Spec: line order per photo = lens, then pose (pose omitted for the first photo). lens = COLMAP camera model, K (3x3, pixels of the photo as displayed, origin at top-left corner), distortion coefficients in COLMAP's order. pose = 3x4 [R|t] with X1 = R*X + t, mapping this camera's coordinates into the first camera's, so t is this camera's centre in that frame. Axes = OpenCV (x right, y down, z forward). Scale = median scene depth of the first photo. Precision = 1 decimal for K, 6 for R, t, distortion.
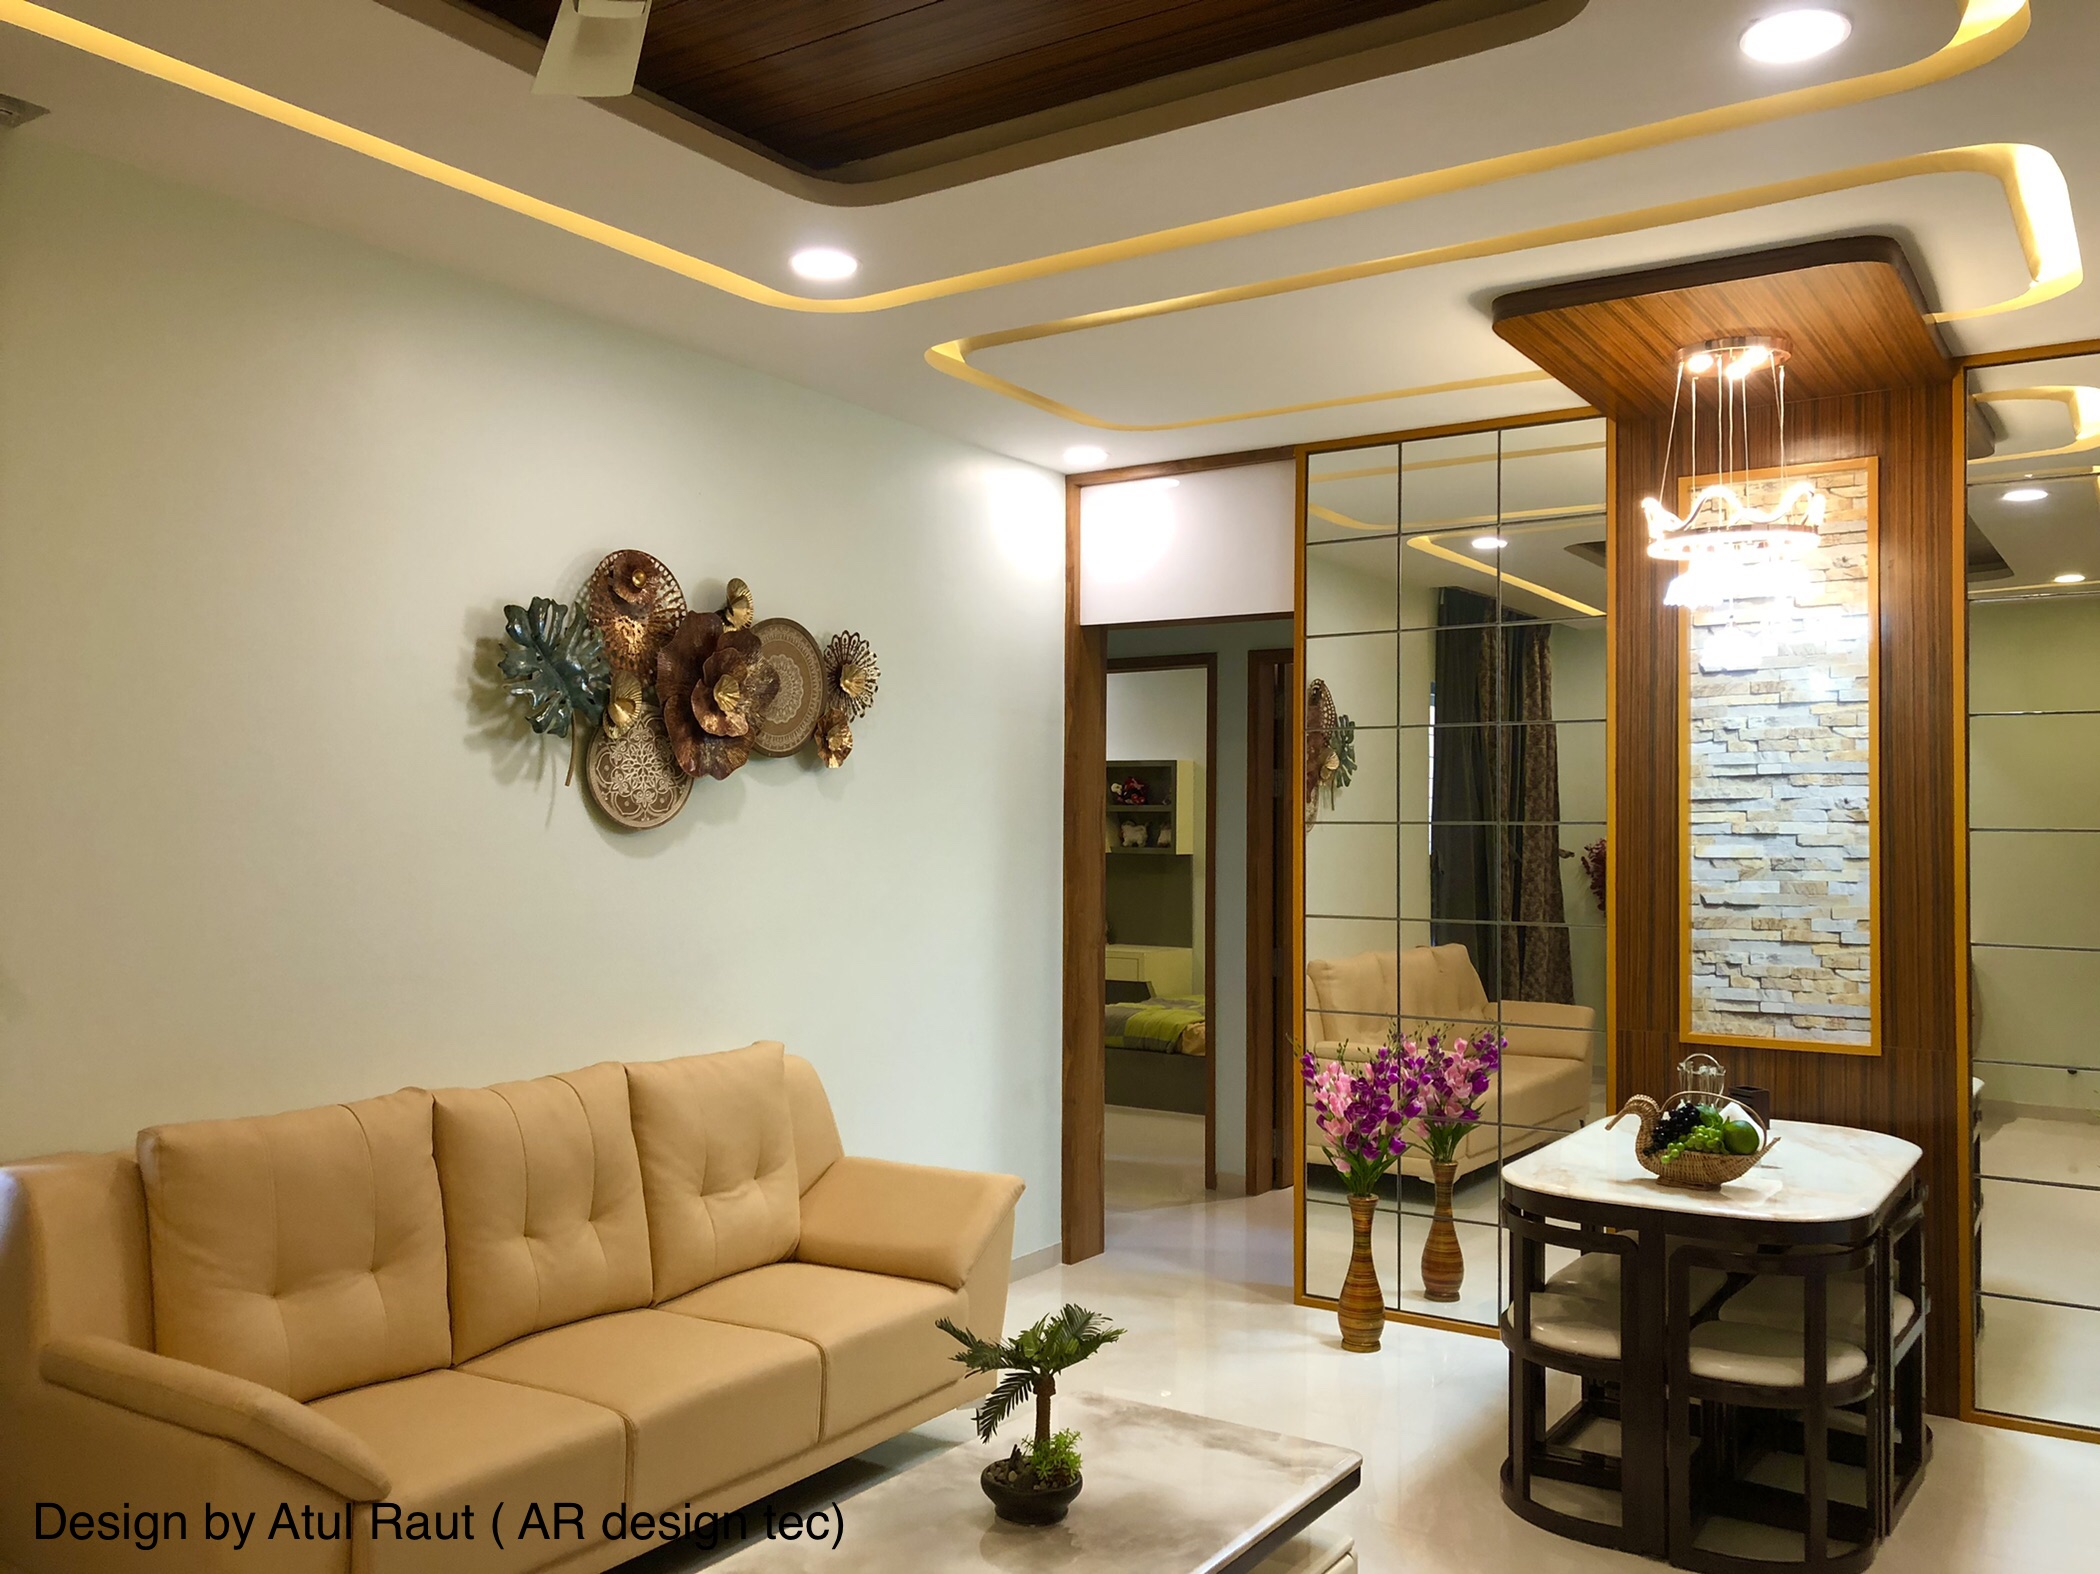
lens RADIAL K [[1728.4, 0, 1063.4], [0, 1728.4, 779.1], [0, 0, 1]] dist [0.035421, -0.006451]
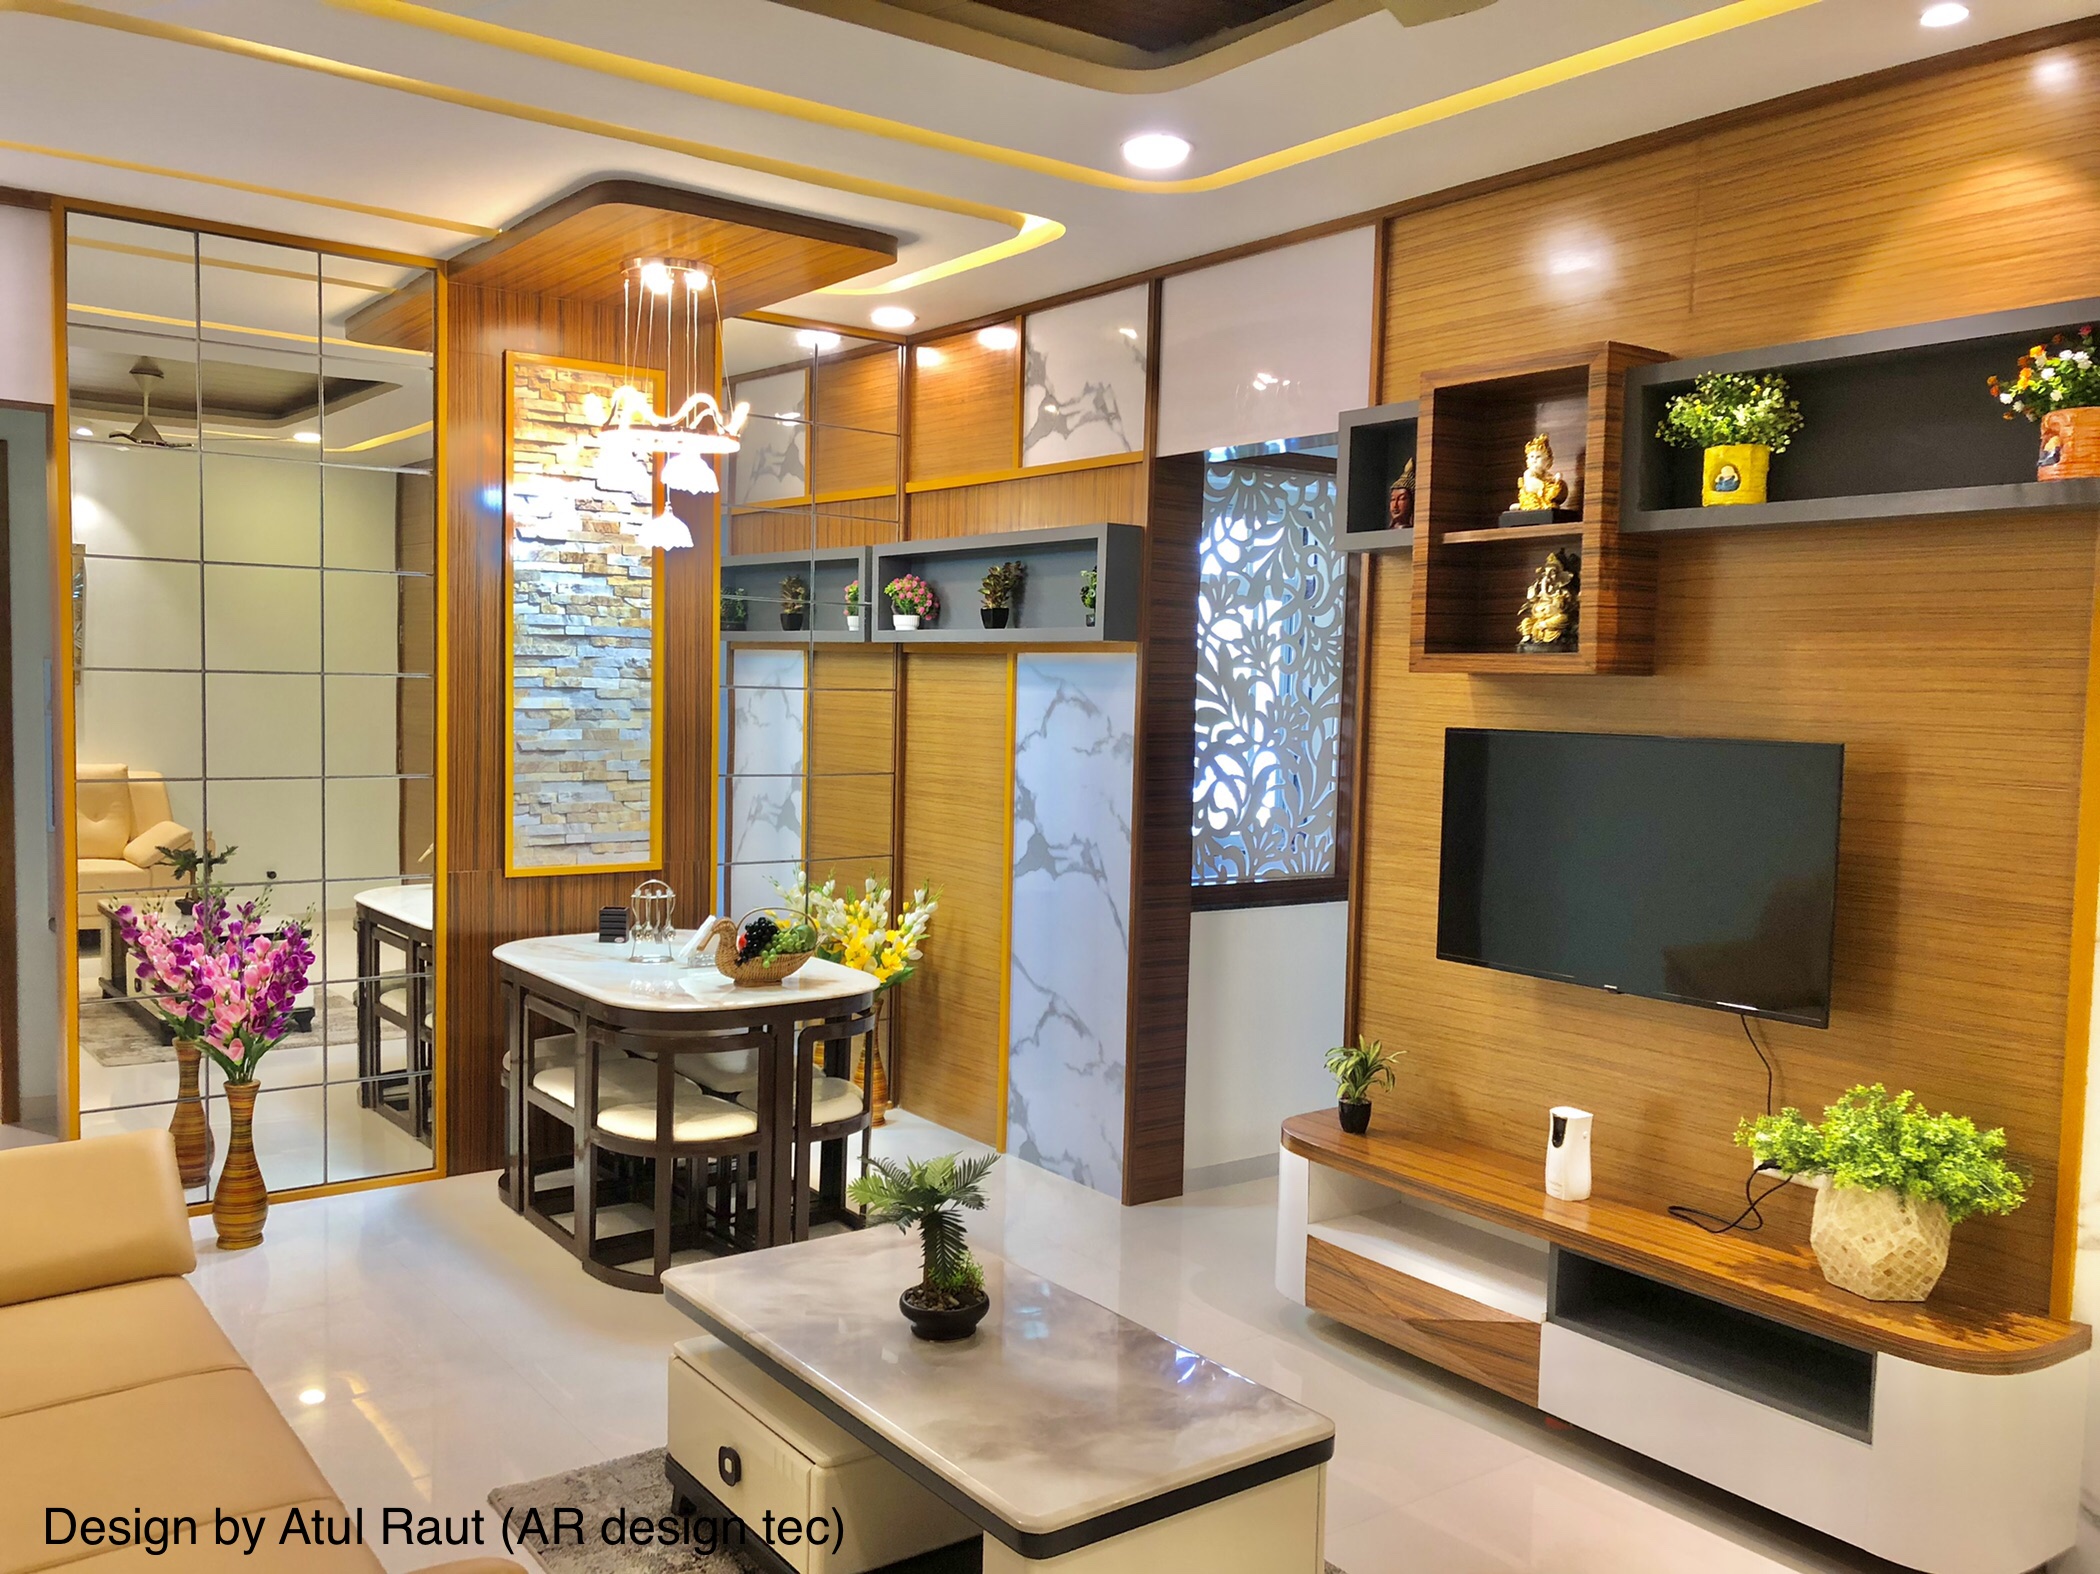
lens RADIAL K [[1726.7, 0, 1045.1], [0, 1726.7, 785.7], [0, 0, 1]] dist [0.005062, -0.009153]
pose [[0.350987, -0.051512, 0.934962, -0.544162], [-0.052746, 0.995813, 0.074665, -0.005227], [-0.934894, -0.075522, 0.346800, 0.313078]]
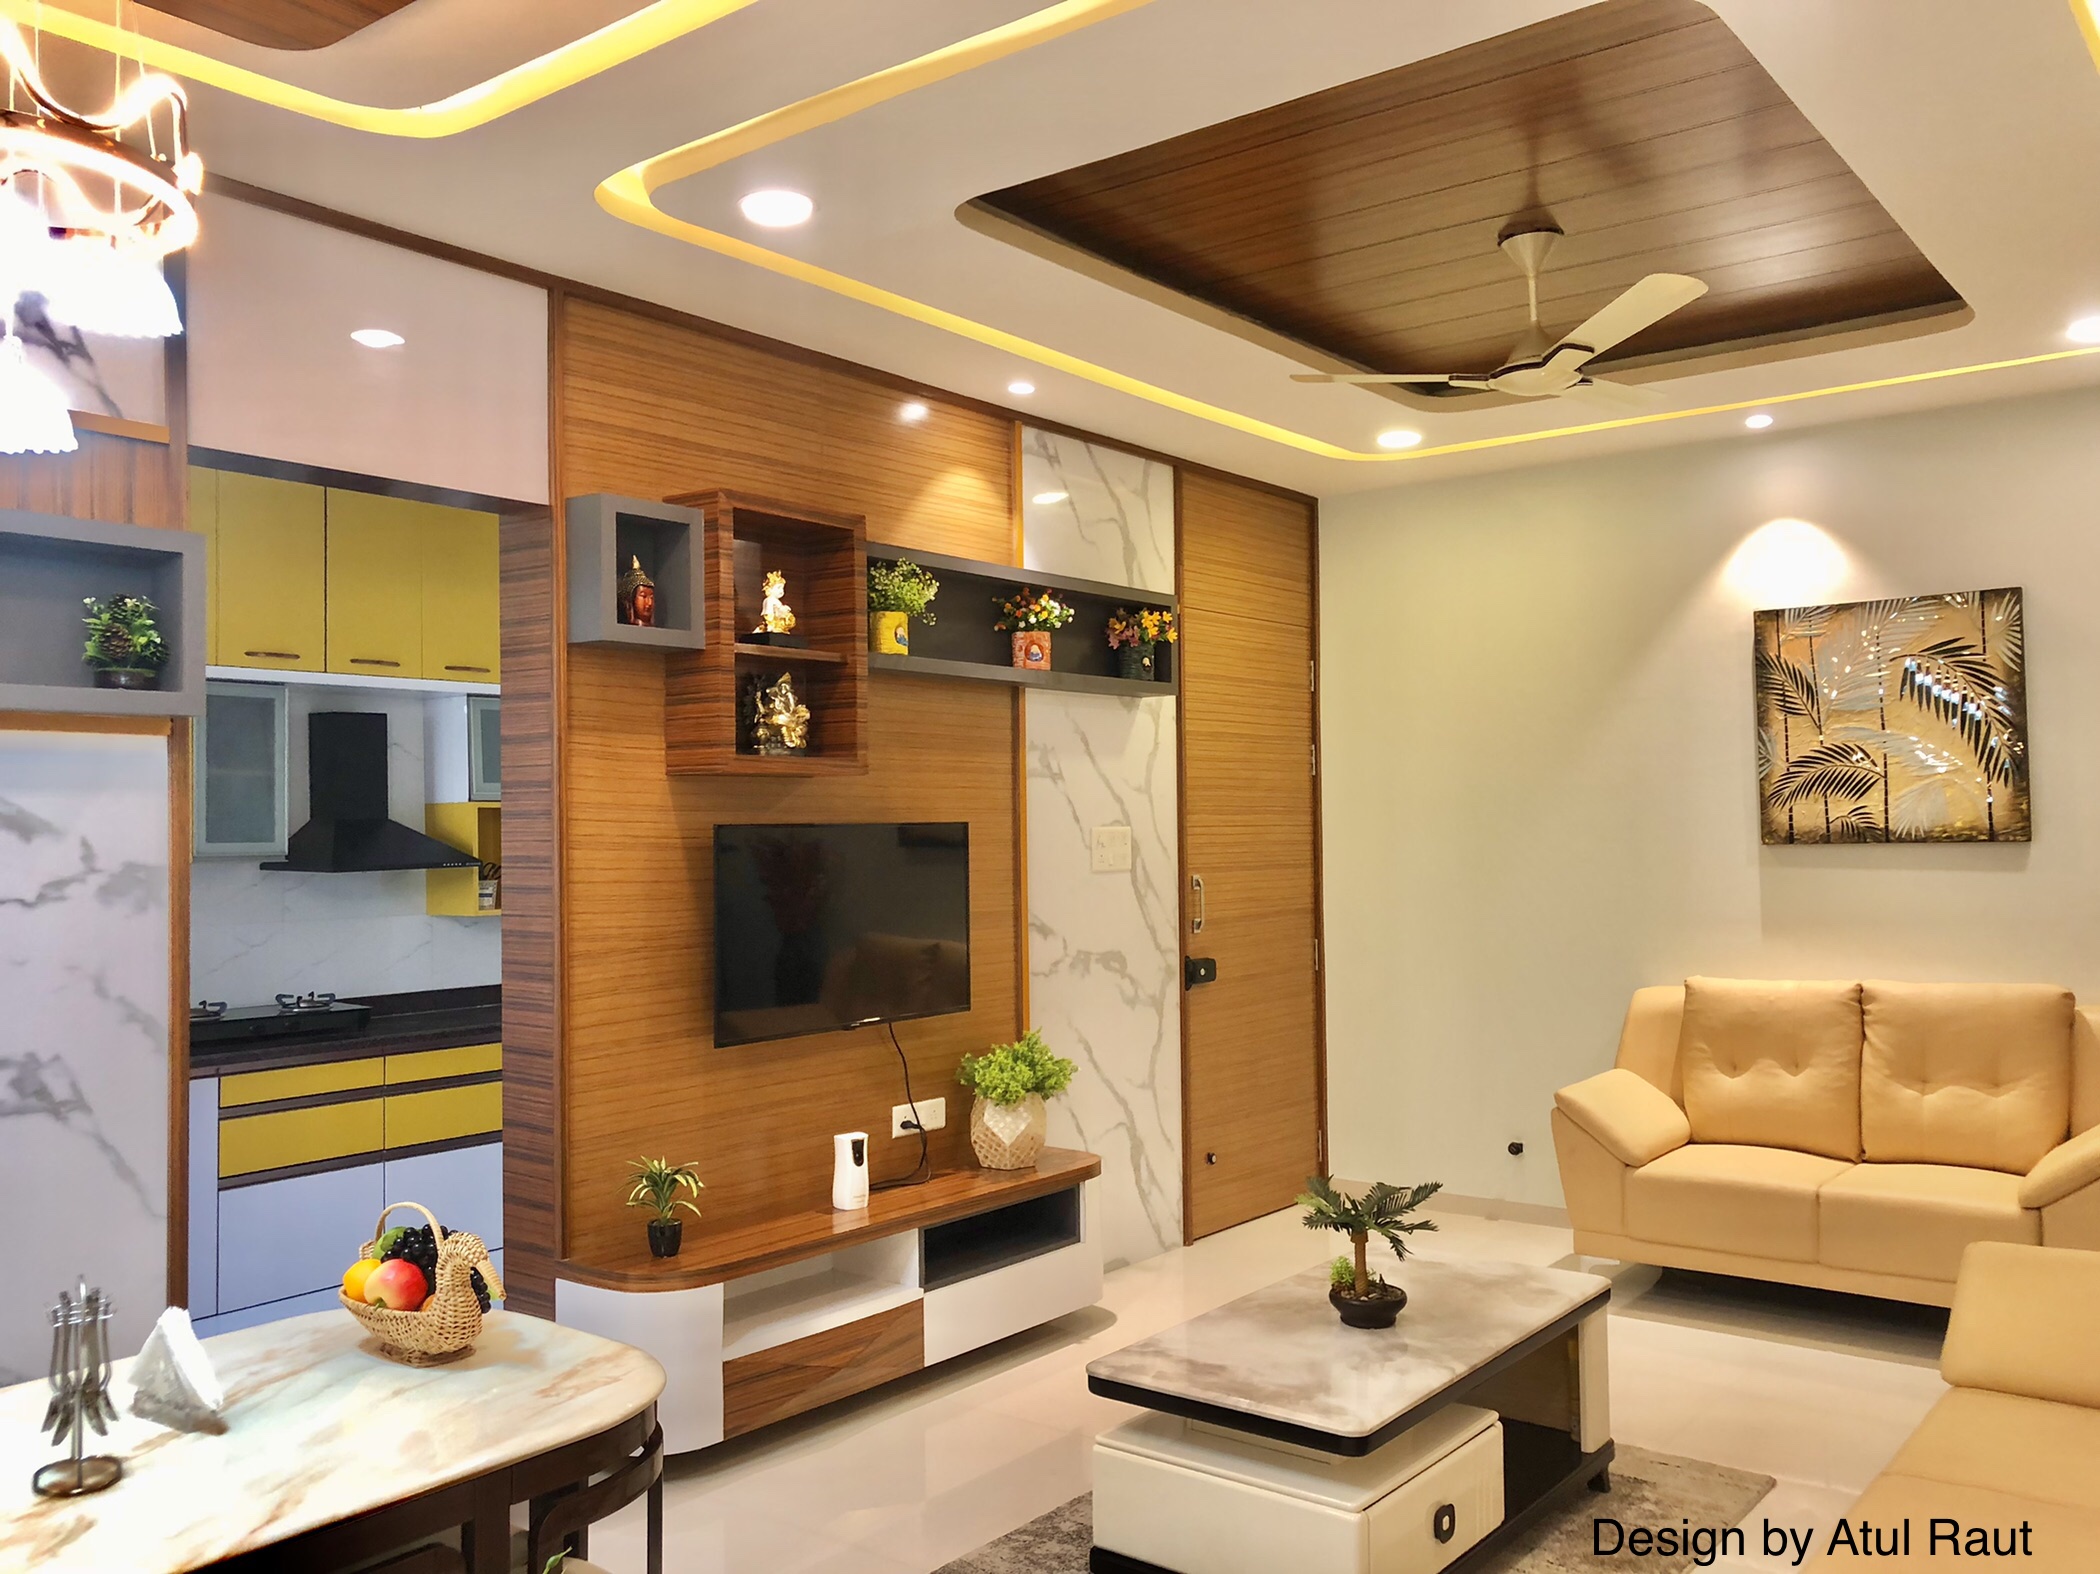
lens RADIAL K [[1726.7, 0, 1045.1], [0, 1726.7, 785.7], [0, 0, 1]] dist [0.005062, -0.009153]
pose [[-0.995635, 0.006299, 0.093116, 0.054588], [0.001164, 0.998480, -0.055098, 0.046438], [-0.093321, -0.054749, -0.994130, 1.269511]]
